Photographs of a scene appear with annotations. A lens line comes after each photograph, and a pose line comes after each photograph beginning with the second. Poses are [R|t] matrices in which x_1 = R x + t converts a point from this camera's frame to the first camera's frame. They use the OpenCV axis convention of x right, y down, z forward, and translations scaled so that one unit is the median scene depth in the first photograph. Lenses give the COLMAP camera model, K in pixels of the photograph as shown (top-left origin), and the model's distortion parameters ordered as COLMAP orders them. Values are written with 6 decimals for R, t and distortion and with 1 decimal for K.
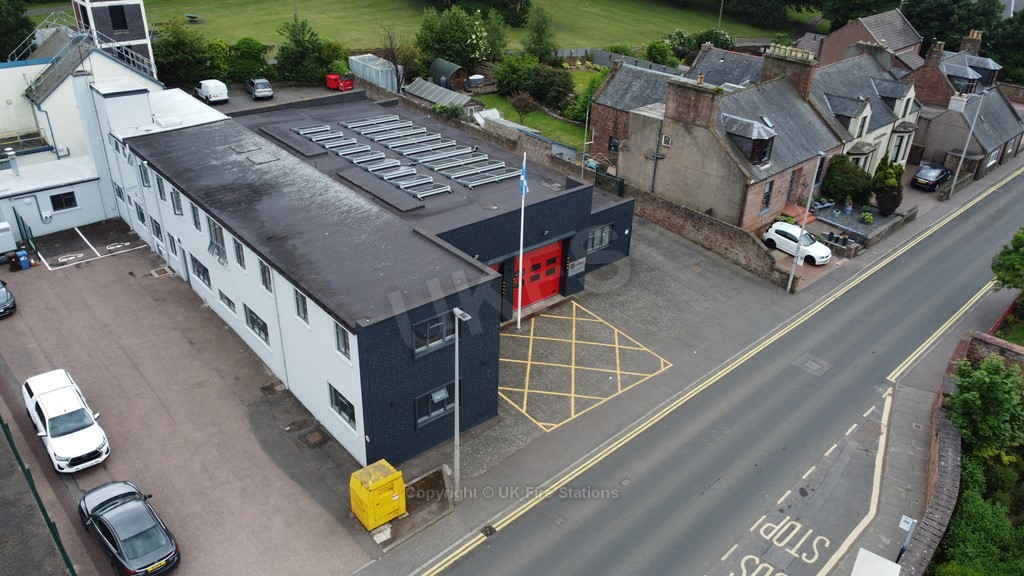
lens RADIAL K [[774.6, 0, 511.7], [0, 774.6, 286.5], [0, 0, 1]] dist [0.008318, -0.011398]
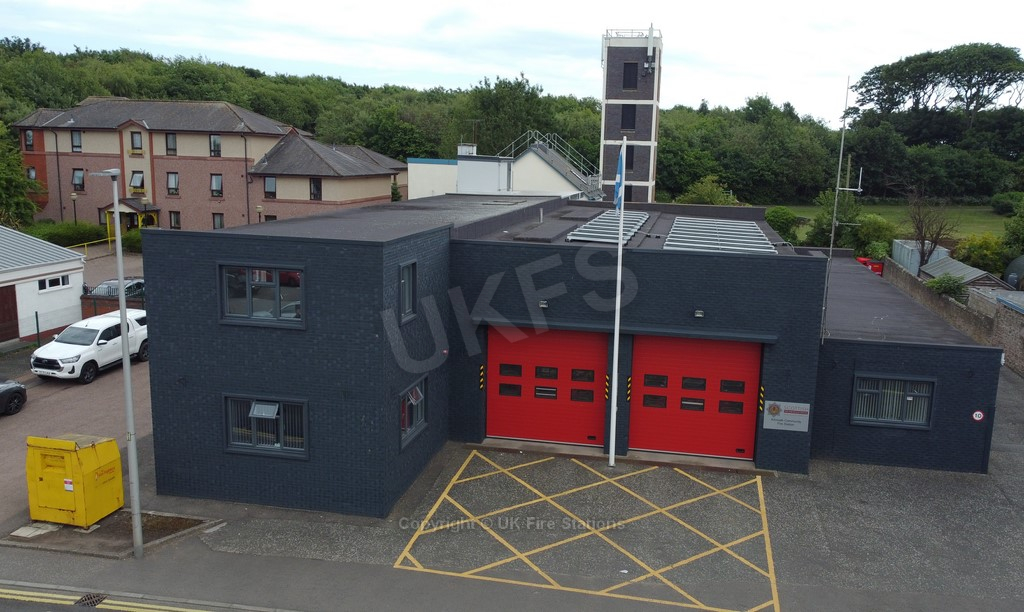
lens RADIAL K [[847.8, 0, 550.3], [0, 847.8, 307.3], [0, 0, 1]] dist [0.010527, -0.015313]
pose [[0.631562, 0.126099, -0.765002, 0.366439], [-0.383827, 0.908145, -0.167182, 0.057858], [0.673651, 0.399214, 0.621950, 0.445852]]
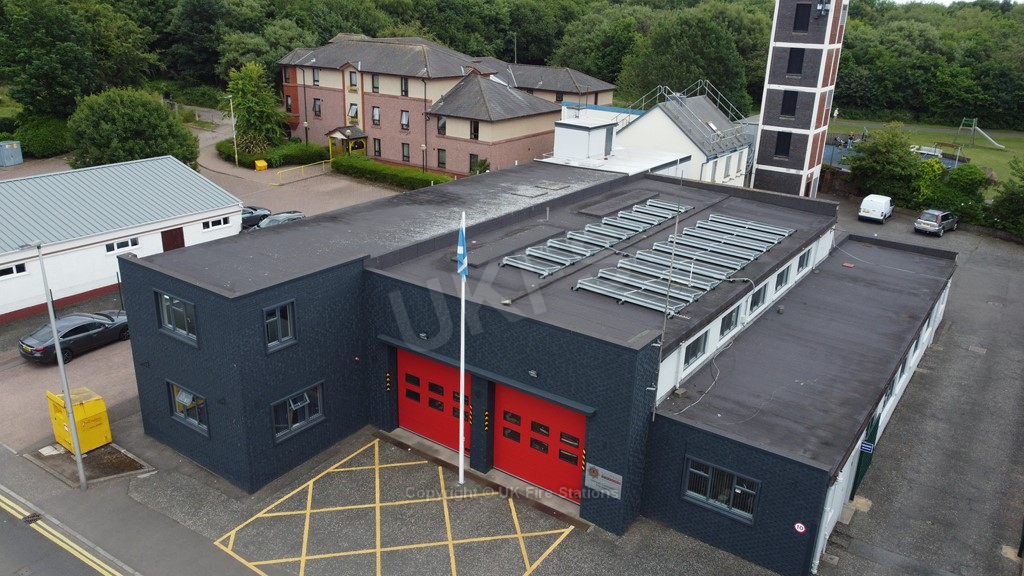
lens RADIAL K [[774.6, 0, 512.6], [0, 774.6, 288.1], [0, 0, 1]] dist [0.008318, -0.011398]
pose [[0.239769, 0.309882, -0.920046, 0.477644], [-0.490605, 0.856453, 0.160609, -0.178832], [0.837746, 0.412870, 0.357380, 0.608208]]
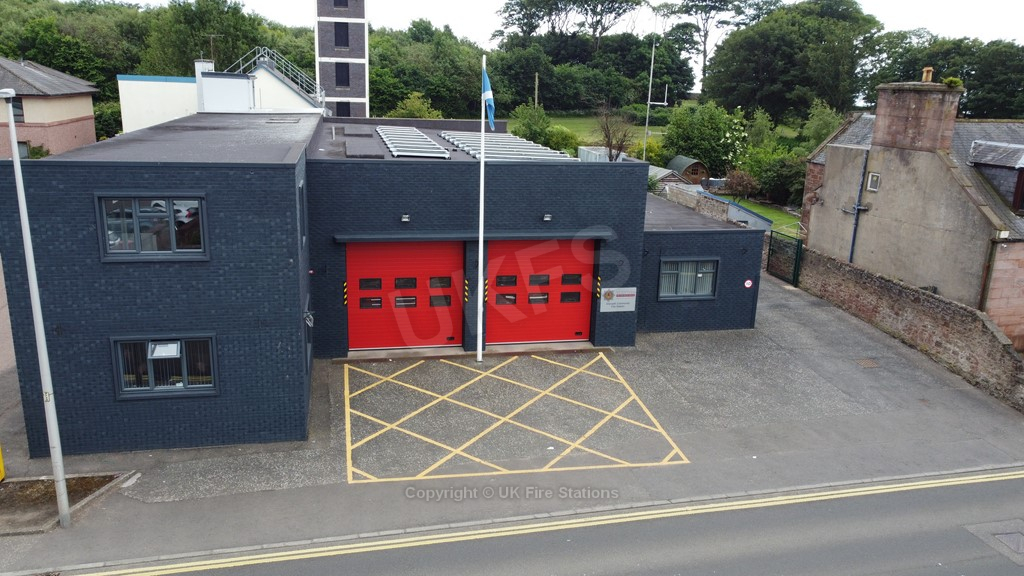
lens RADIAL K [[774.6, 0, 511.8], [0, 774.6, 287.3], [0, 0, 1]] dist [0.008318, -0.011398]
pose [[0.877279, 0.119629, -0.464833, 0.262182], [-0.235304, 0.951275, -0.199269, 0.096275], [0.418346, 0.284192, 0.862683, 0.377182]]
